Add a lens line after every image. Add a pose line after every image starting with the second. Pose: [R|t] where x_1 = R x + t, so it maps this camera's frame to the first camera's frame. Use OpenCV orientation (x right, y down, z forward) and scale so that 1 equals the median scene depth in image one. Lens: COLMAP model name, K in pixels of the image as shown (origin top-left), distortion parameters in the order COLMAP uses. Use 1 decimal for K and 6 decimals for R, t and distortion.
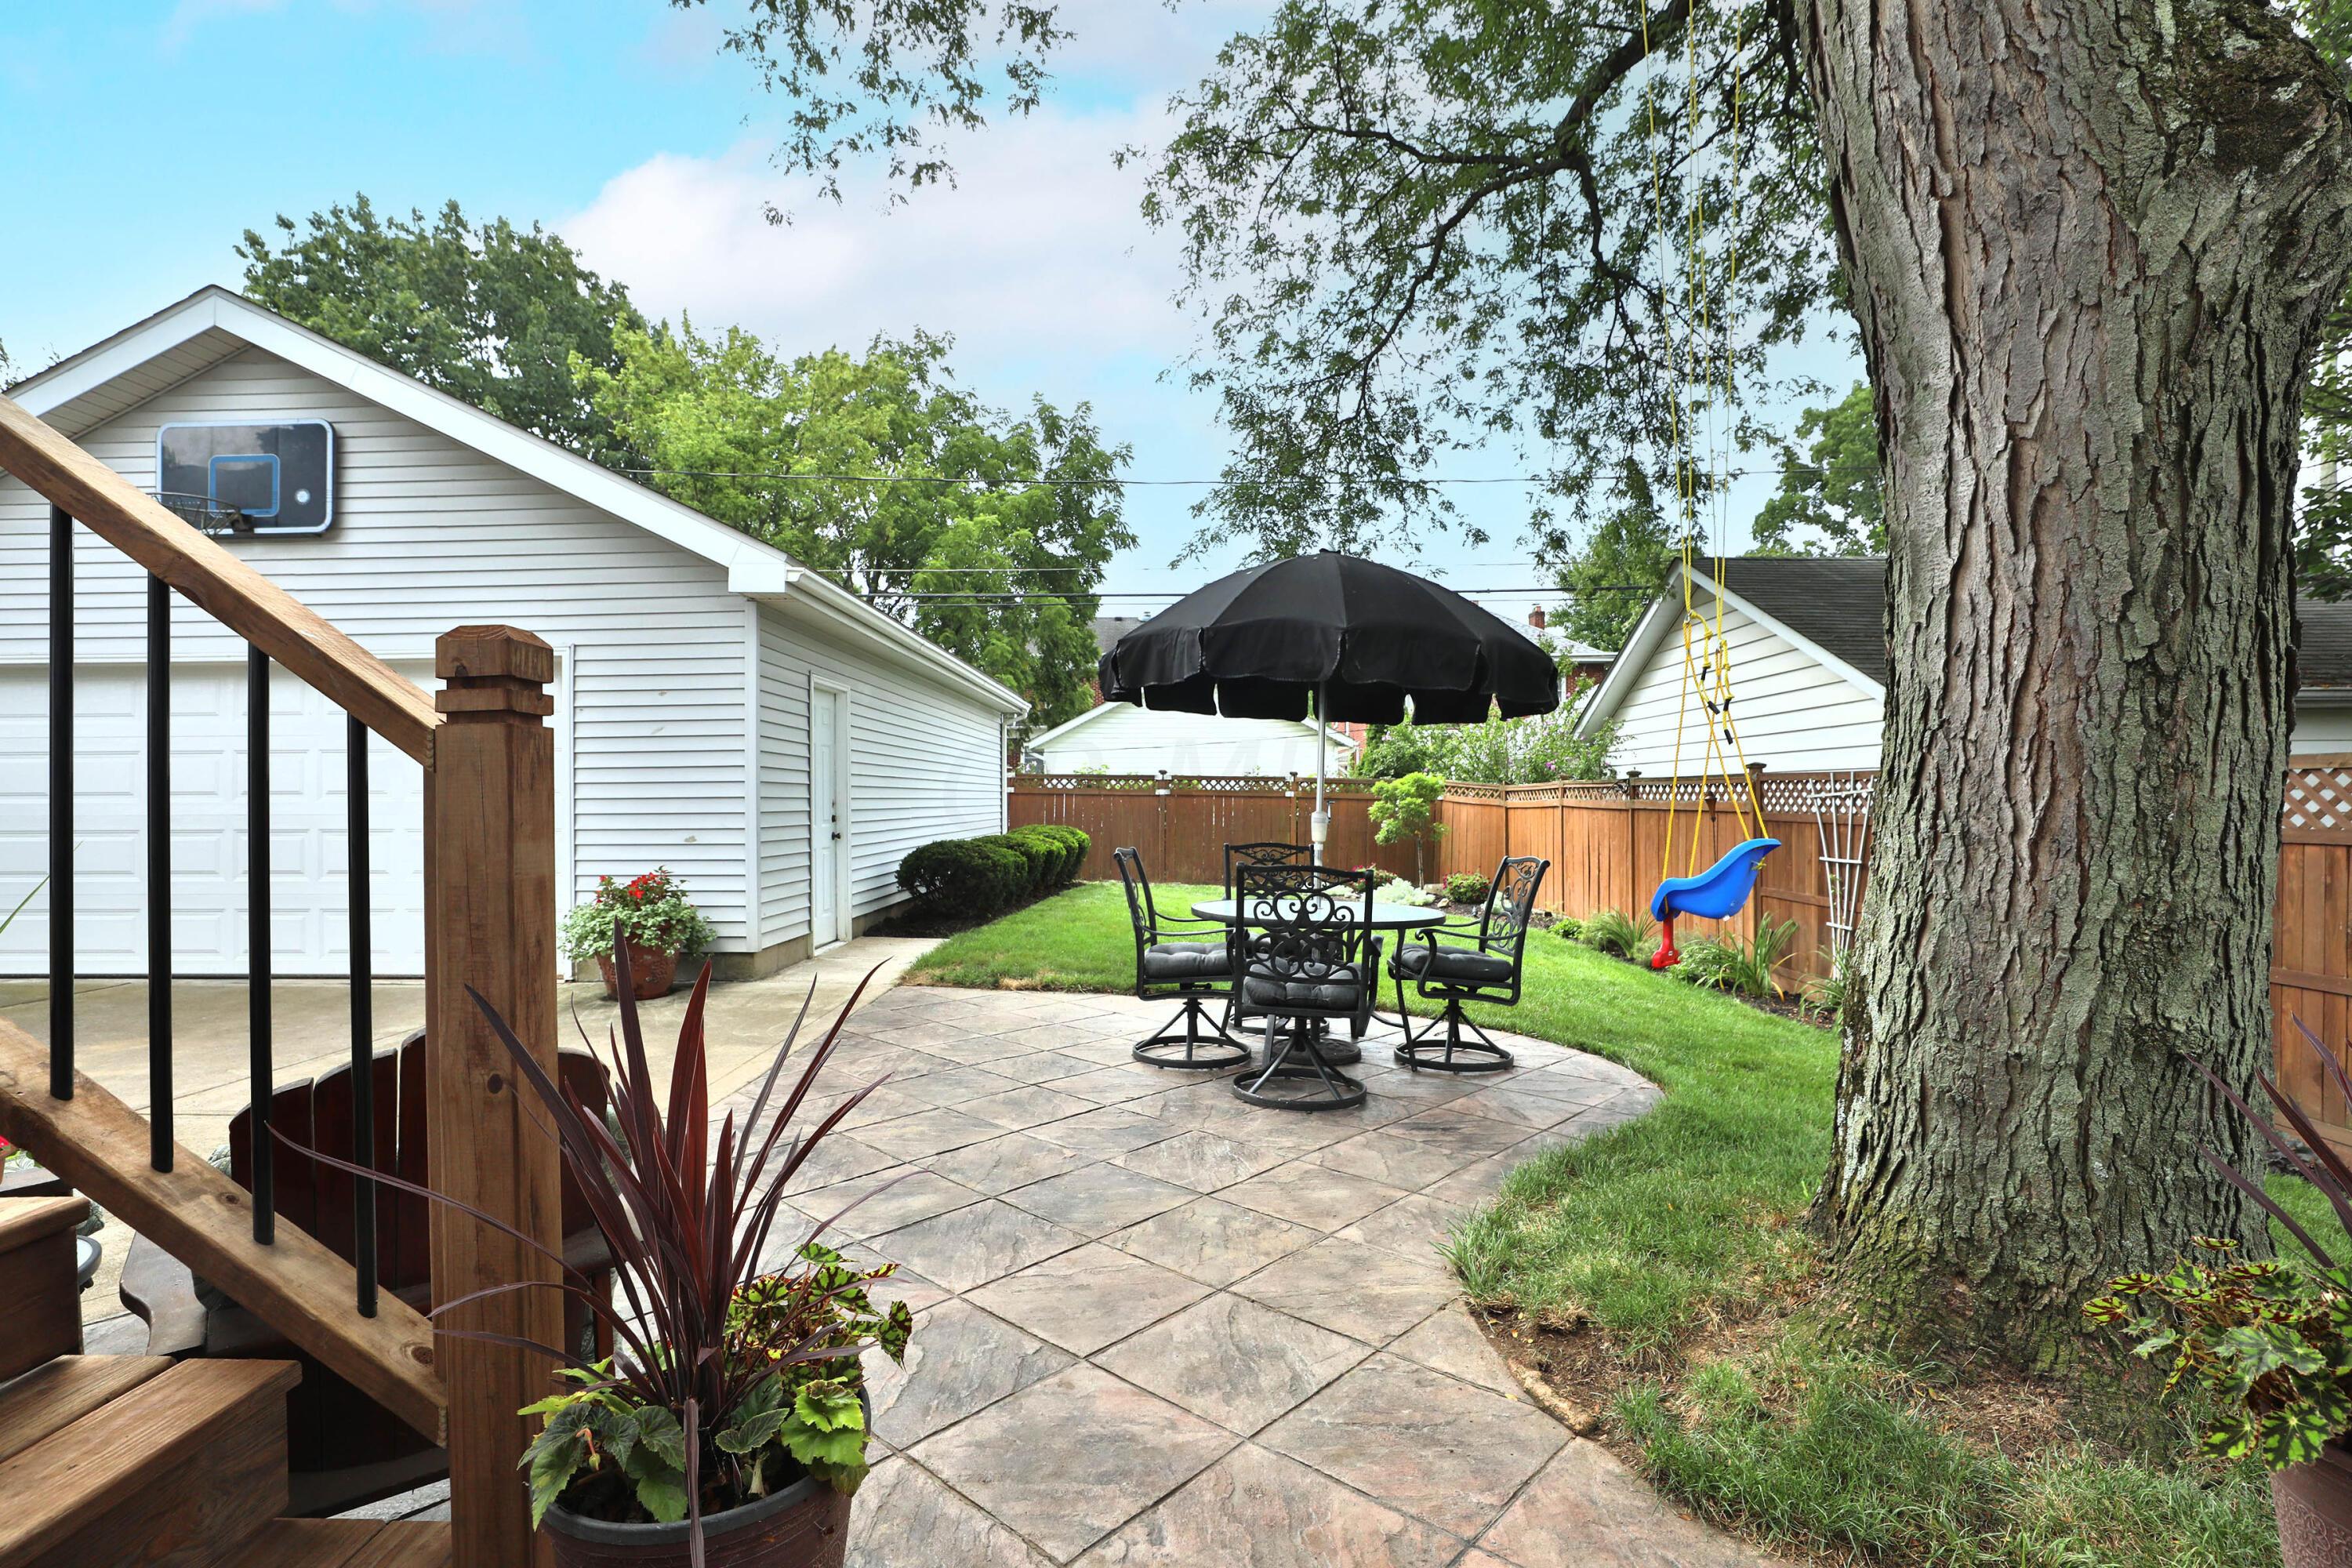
lens RADIAL K [[1103.3, 0, 1158.8], [0, 1103.3, 771.4], [0, 0, 1]] dist [-0.023913, 0.006902]
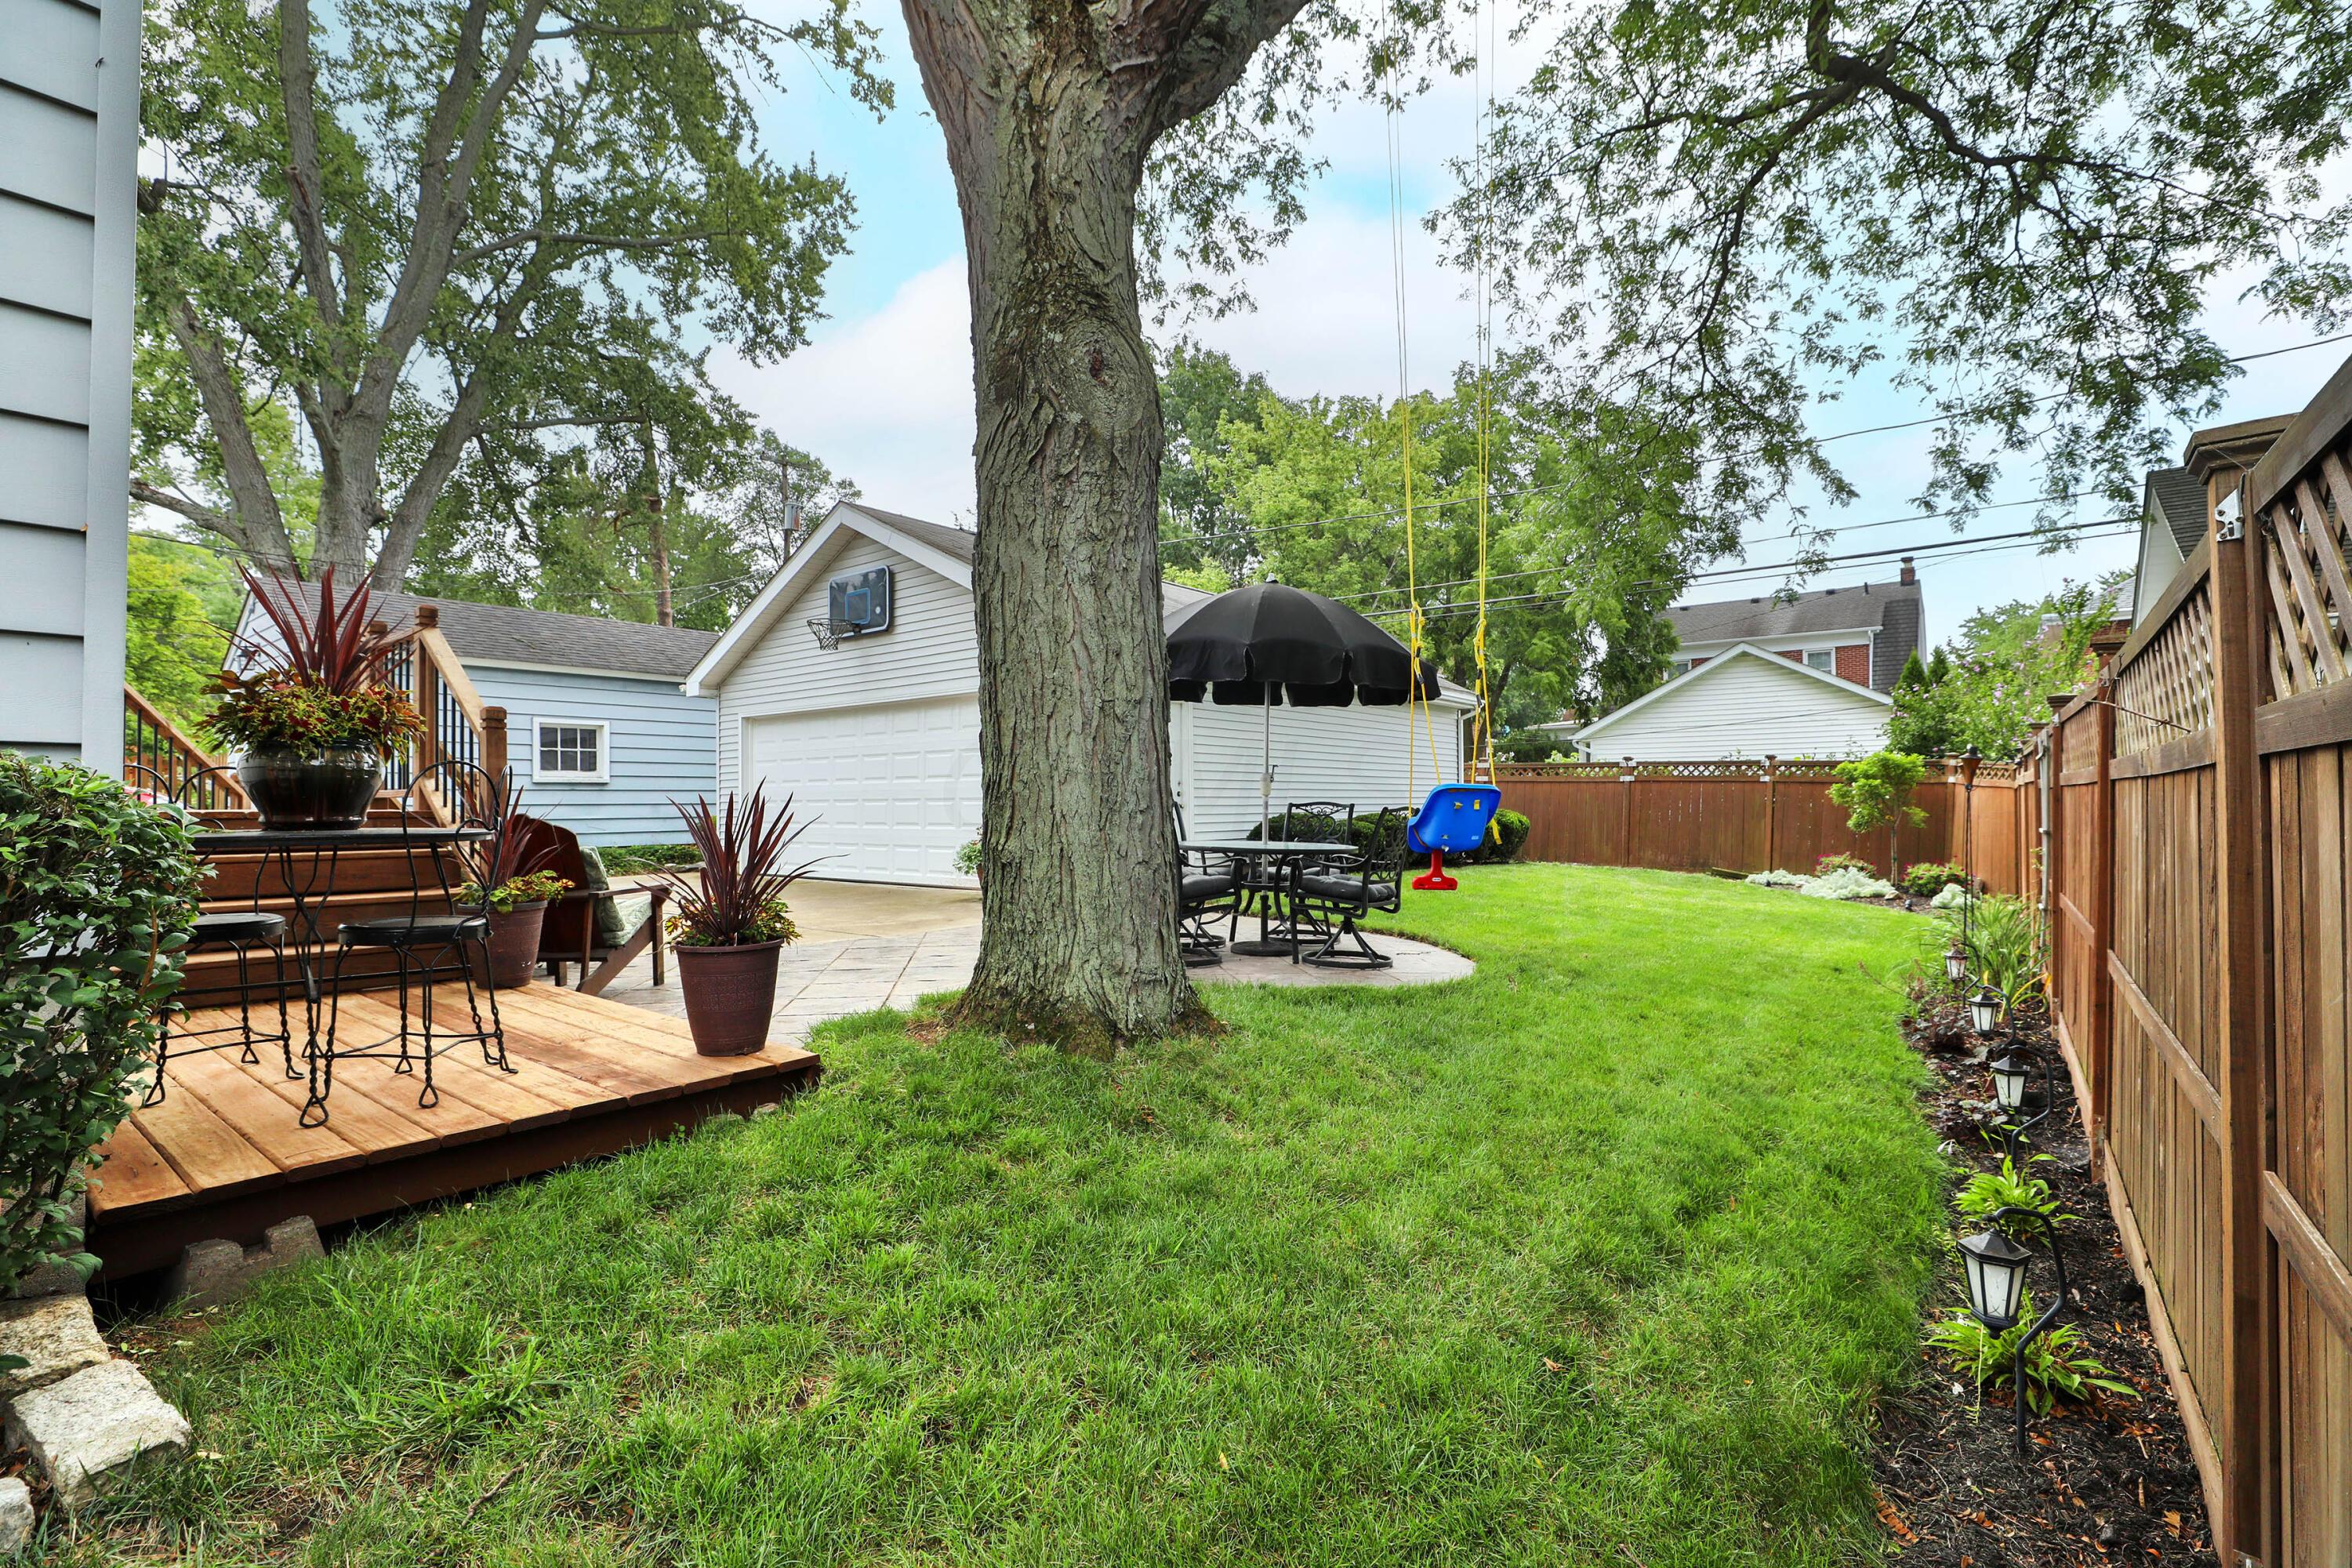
lens RADIAL K [[1093.1, 0, 1184.1], [0, 1093.1, 794.1], [0, 0, 1]] dist [-0.012212, 0.001092]
pose [[0.792520, -0.006580, -0.609810, 0.372539], [0.016214, 0.999816, 0.010283, 0.020431], [0.609630, -0.018037, 0.792481, -0.061702]]
